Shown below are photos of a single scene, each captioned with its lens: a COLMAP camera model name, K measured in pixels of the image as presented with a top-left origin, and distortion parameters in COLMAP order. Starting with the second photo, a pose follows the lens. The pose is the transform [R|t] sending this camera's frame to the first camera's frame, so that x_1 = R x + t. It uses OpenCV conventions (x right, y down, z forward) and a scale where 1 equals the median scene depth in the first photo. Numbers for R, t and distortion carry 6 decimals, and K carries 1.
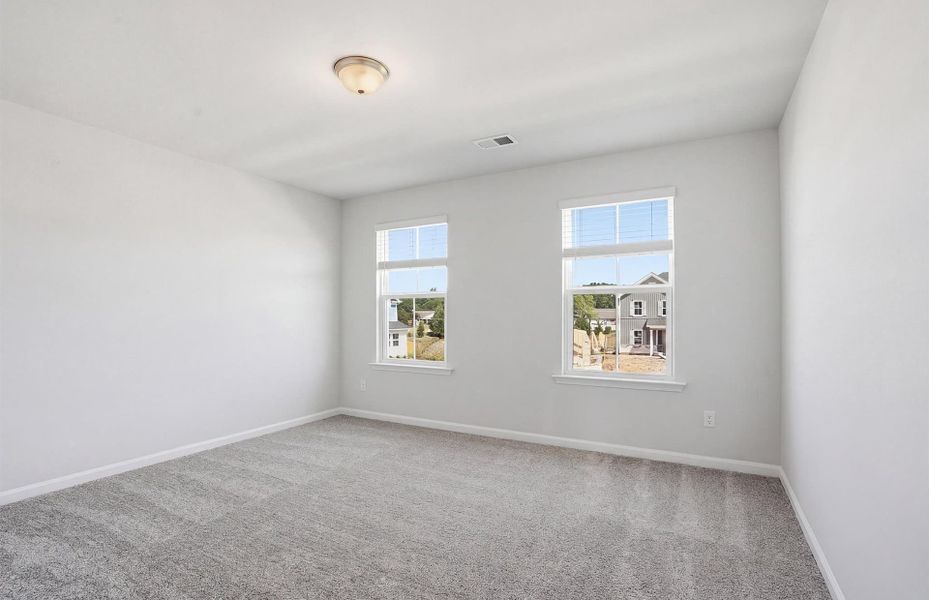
lens RADIAL K [[443.2, 0, 467.5], [0, 443.2, 299.9], [0, 0, 1]] dist [-0.013502, 0.000468]
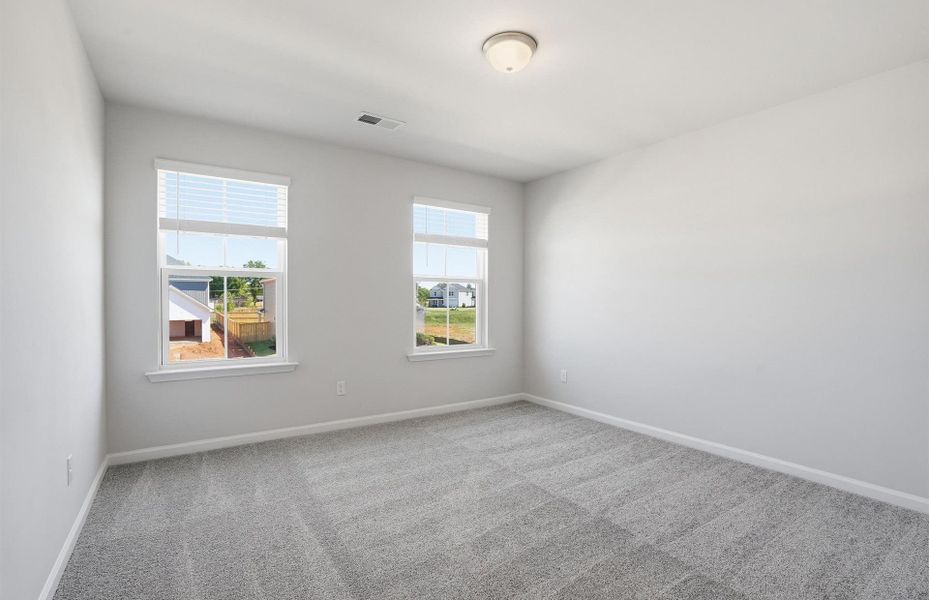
lens RADIAL K [[443.2, 0, 454.9], [0, 443.2, 301.0], [0, 0, 1]] dist [-0.013502, 0.000468]
pose [[0.473012, -0.001801, 0.881054, -0.584545], [-0.032030, 0.999302, 0.019238, 0.010935], [-0.880474, -0.037320, 0.472624, 0.317837]]
